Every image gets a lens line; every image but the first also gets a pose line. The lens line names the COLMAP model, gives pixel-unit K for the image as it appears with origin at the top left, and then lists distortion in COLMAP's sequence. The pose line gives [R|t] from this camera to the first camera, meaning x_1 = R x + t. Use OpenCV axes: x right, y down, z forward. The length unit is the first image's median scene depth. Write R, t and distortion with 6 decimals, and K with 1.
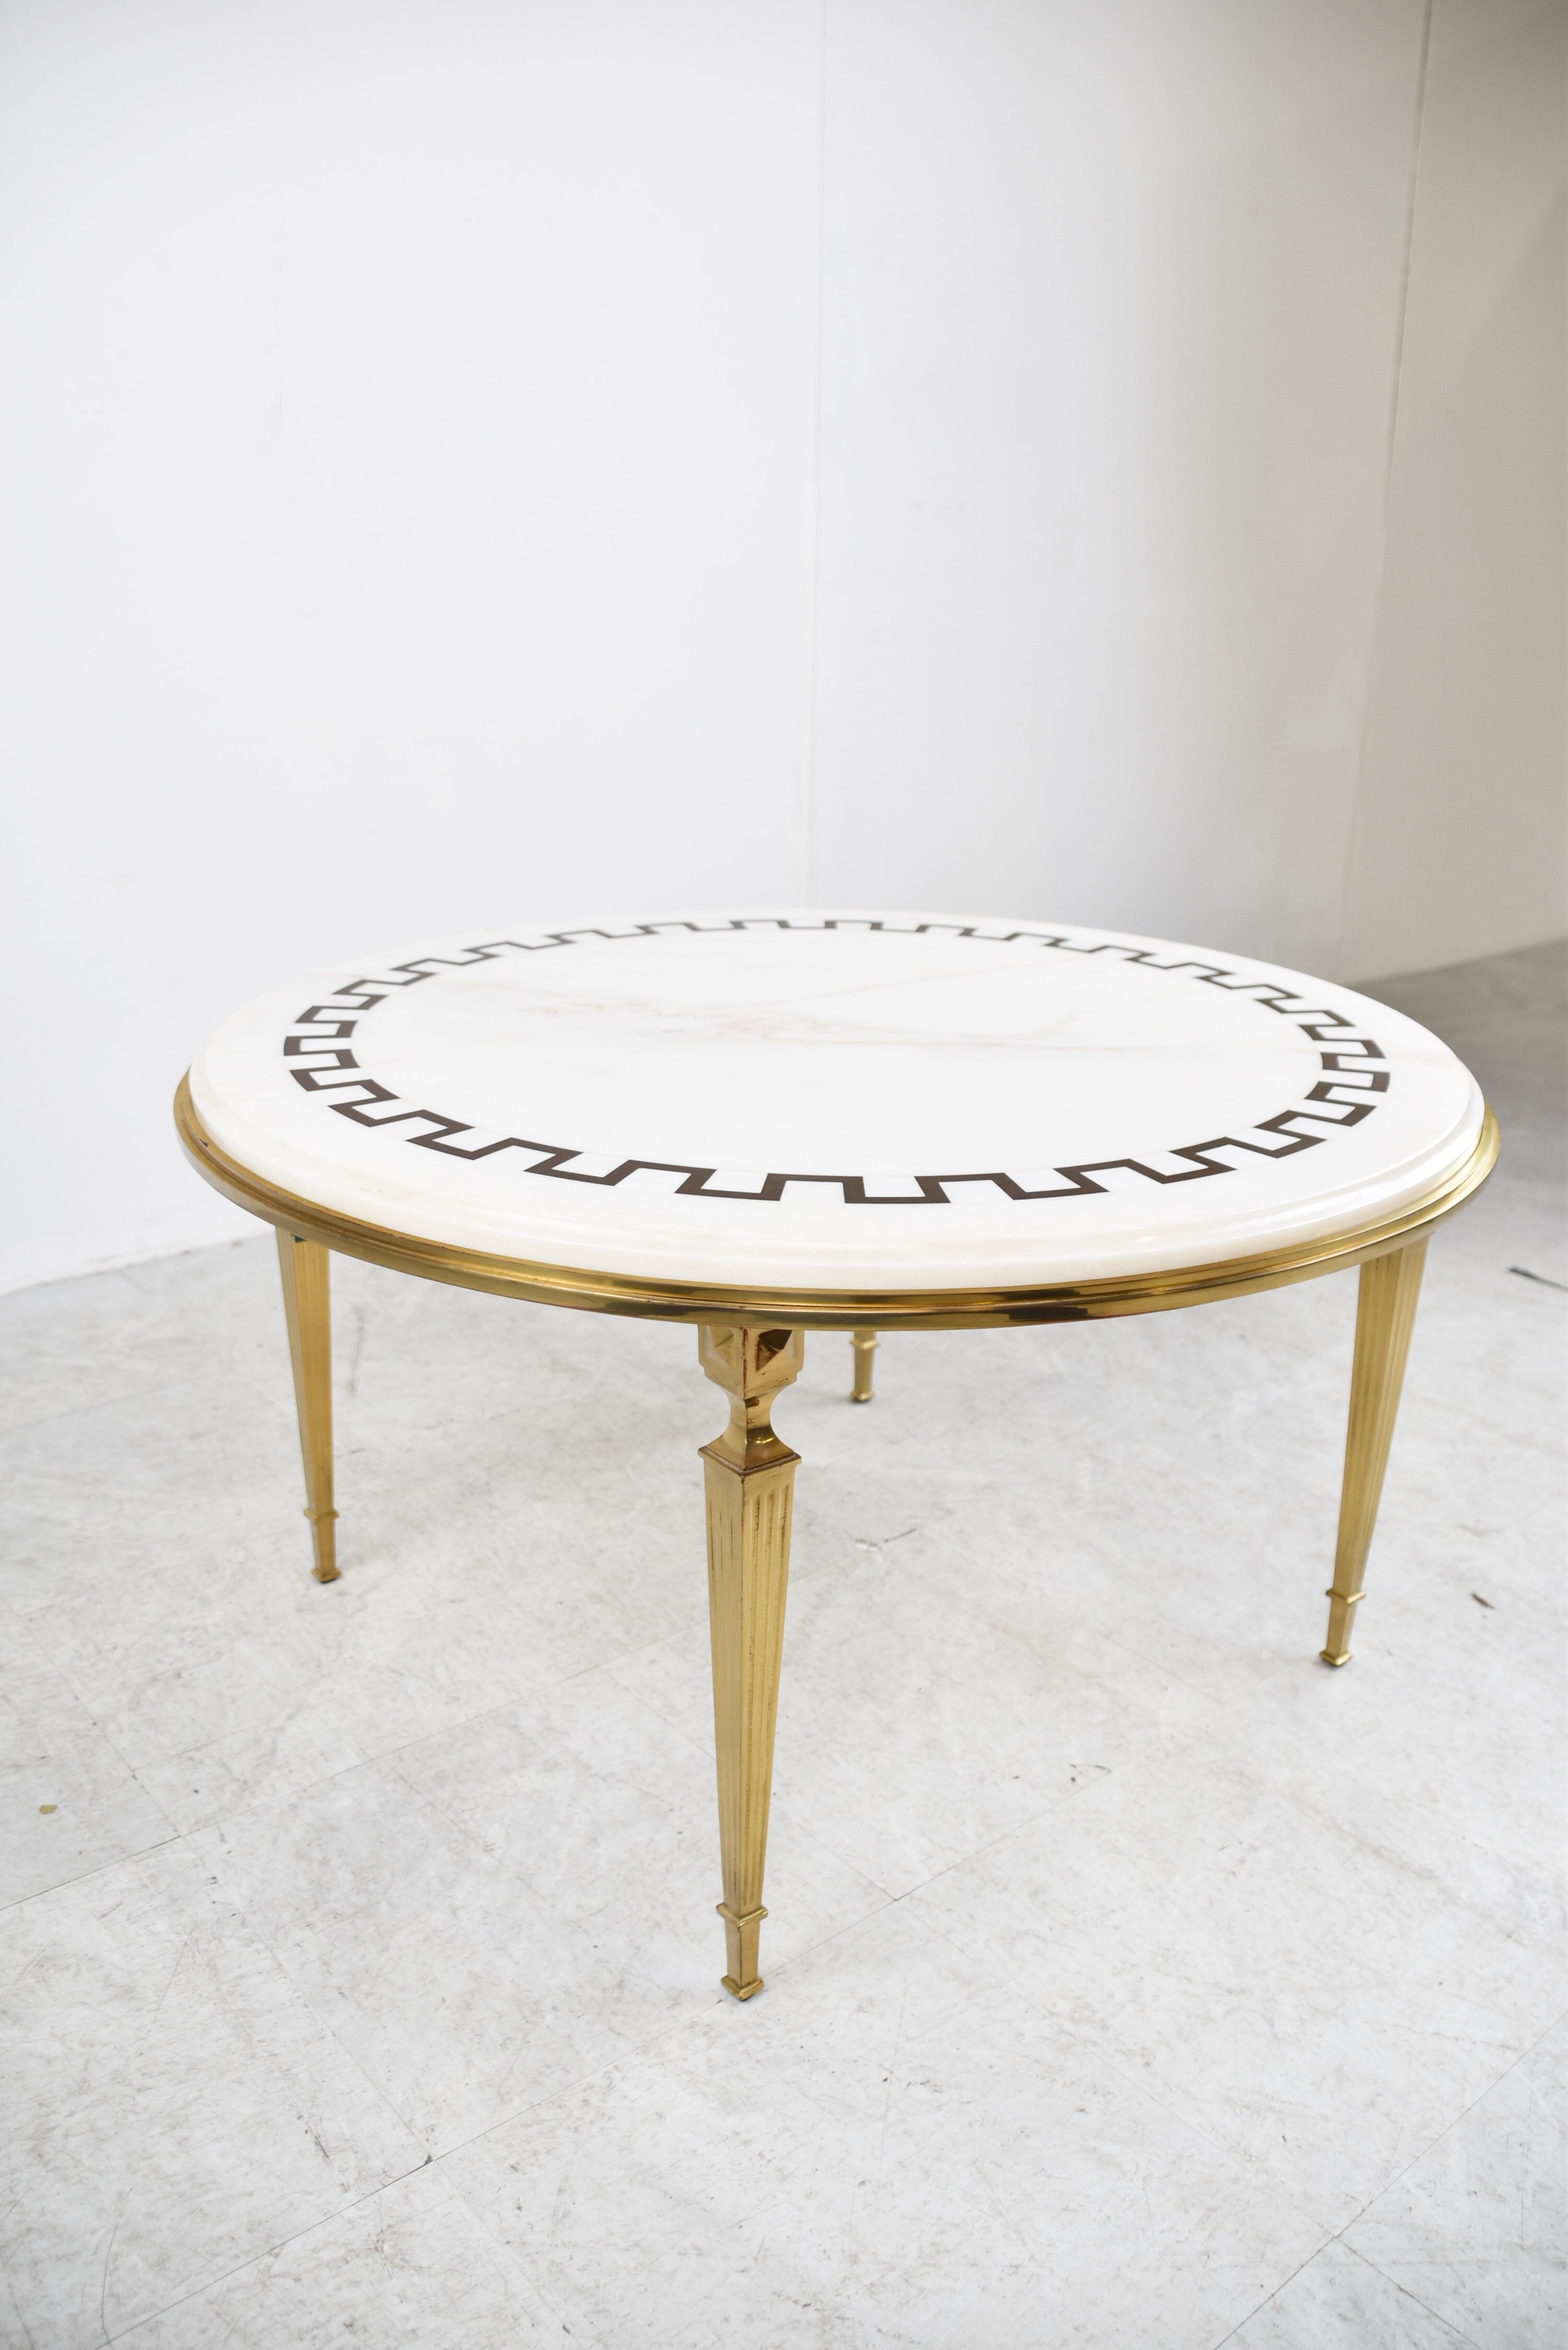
lens RADIAL K [[1802.3, 0, 765.4], [0, 1802.3, 1184.8], [0, 0, 1]] dist [-0.147054, 0.077864]
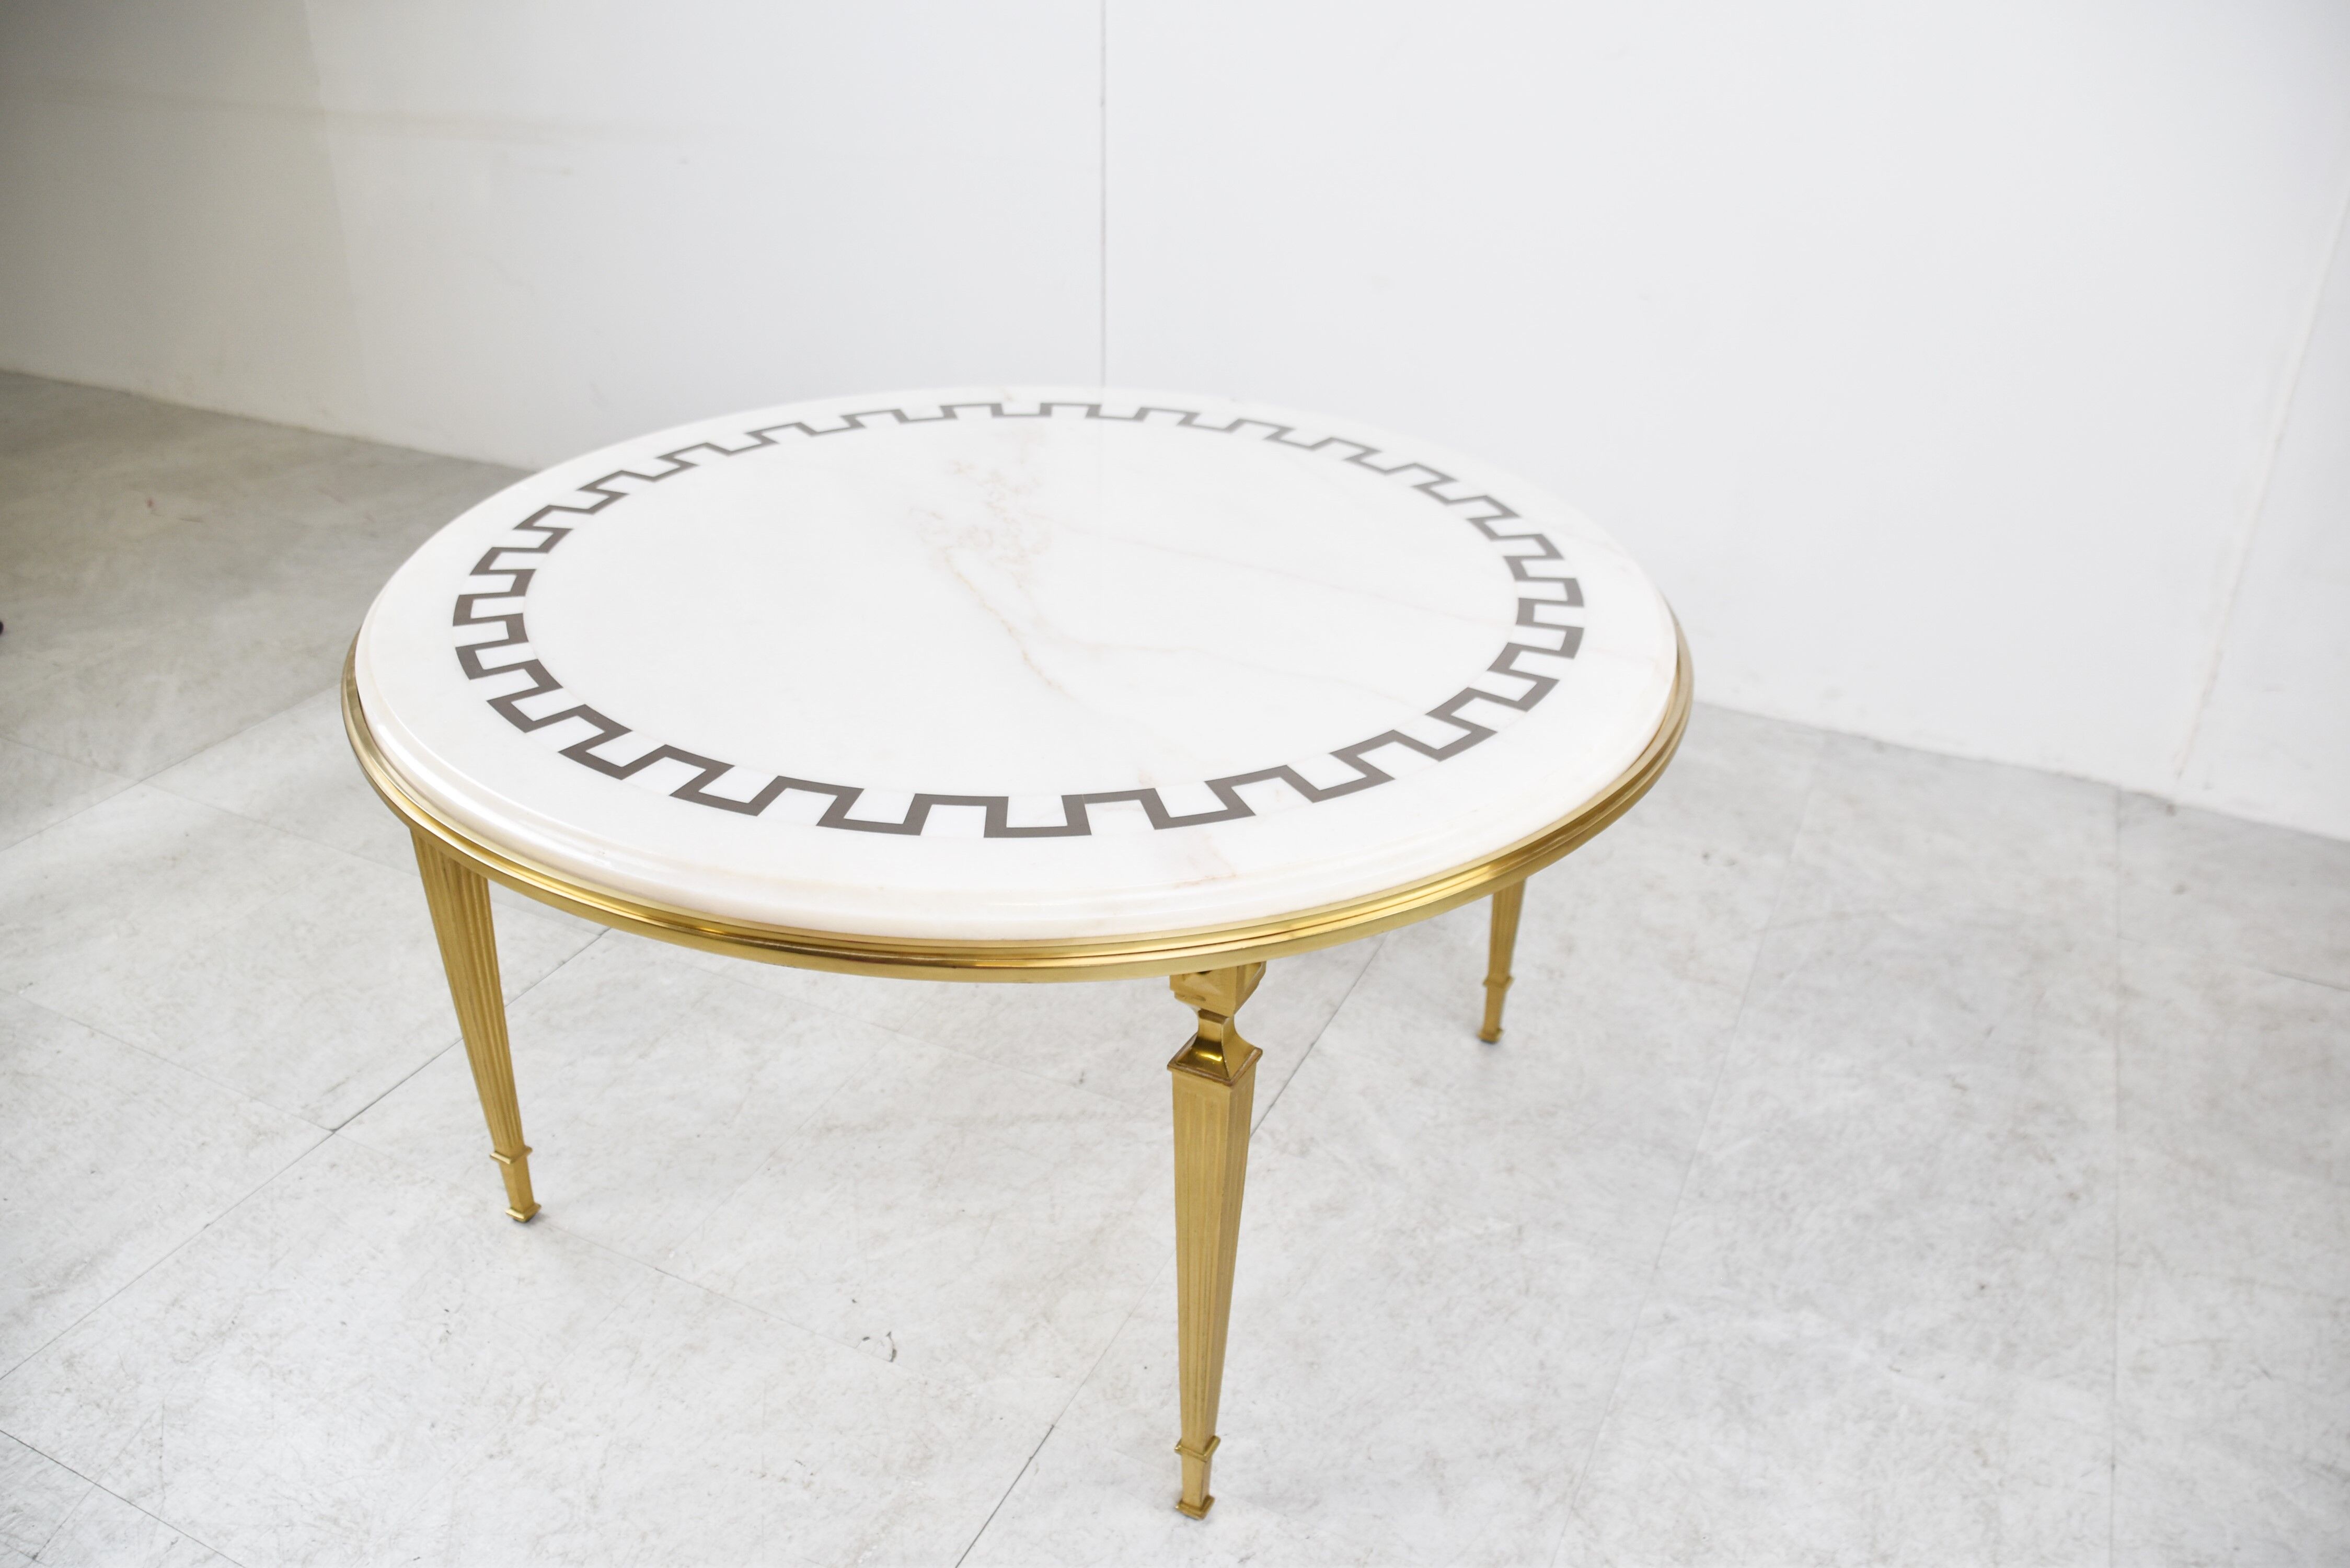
lens RADIAL K [[1802.3, 0, 1191.7], [0, 1802.3, 792.6], [0, 0, 1]] dist [-0.147054, 0.077864]
pose [[0.446825, 0.429058, -0.785020, 1.000483], [-0.314346, 0.896834, 0.311248, -0.345054], [0.837576, 0.107695, 0.535601, 0.633504]]
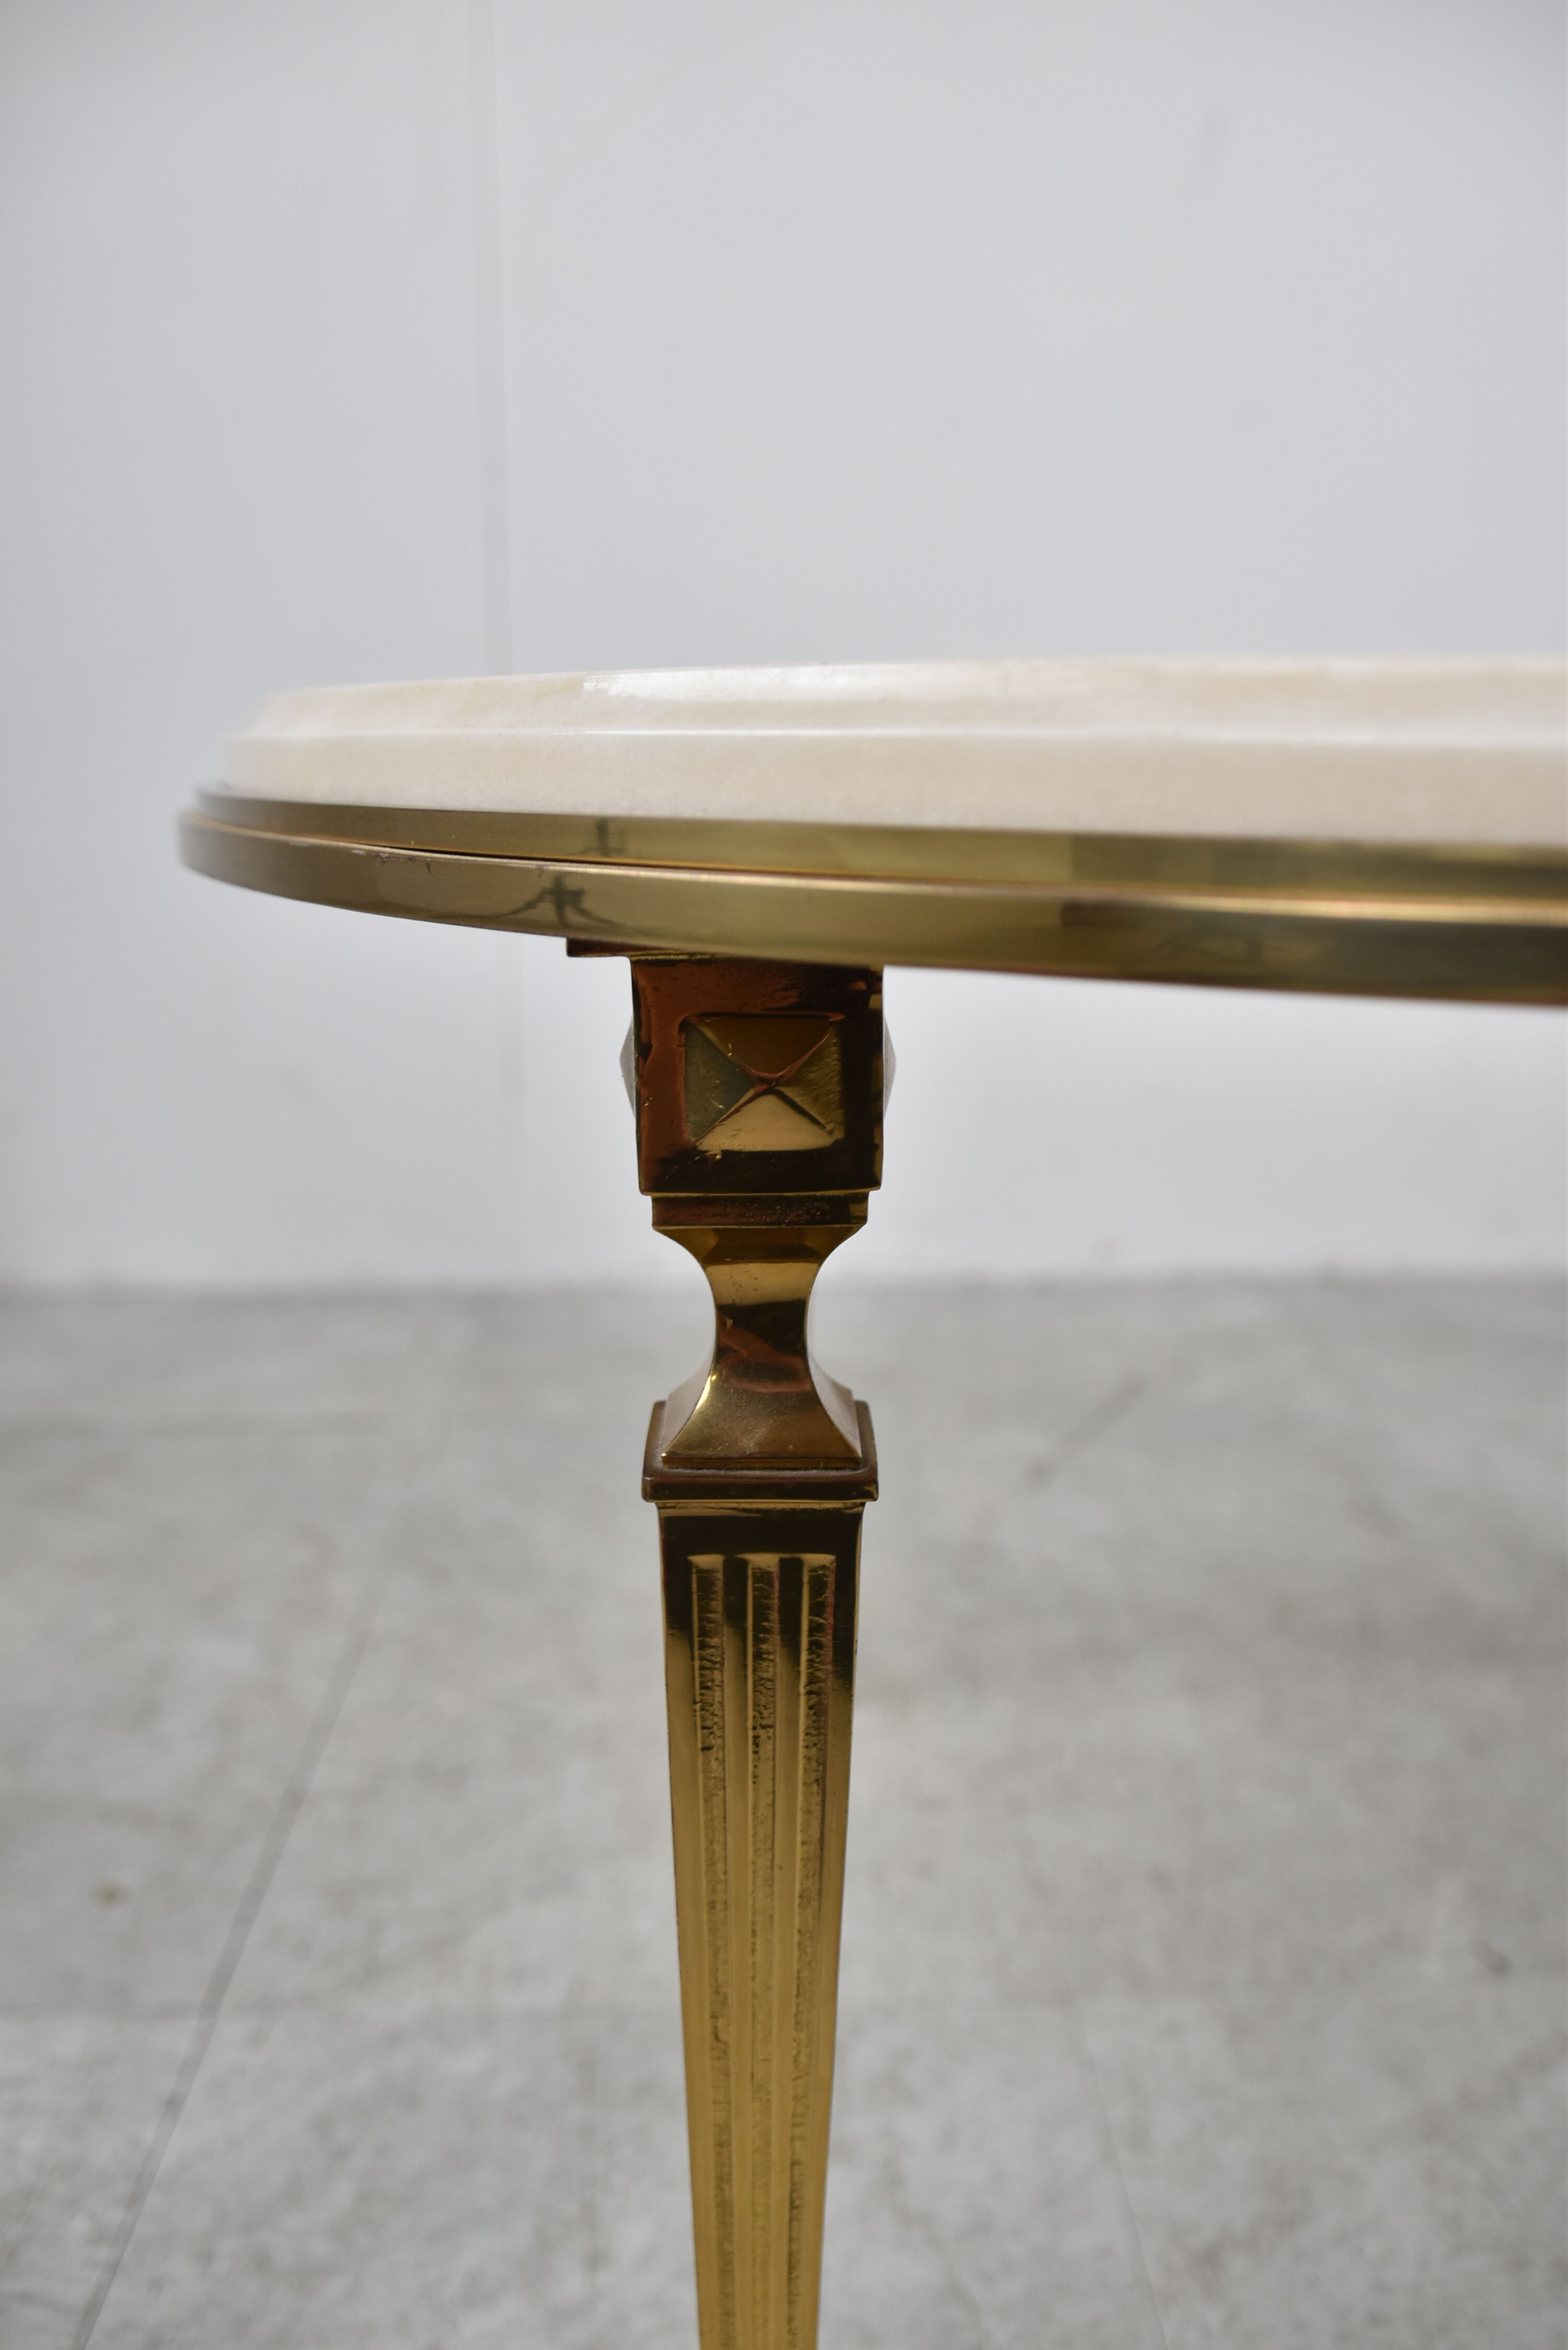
lens RADIAL K [[1955.5, 0, 796.7], [0, 1955.5, 1187.1], [0, 0, 1]] dist [-0.123472, 0.091846]
pose [[0.796814, 0.124769, -0.591203, 0.169418], [-0.186825, 0.981376, -0.044688, 0.096453], [0.574616, 0.146060, 0.805284, 0.575259]]
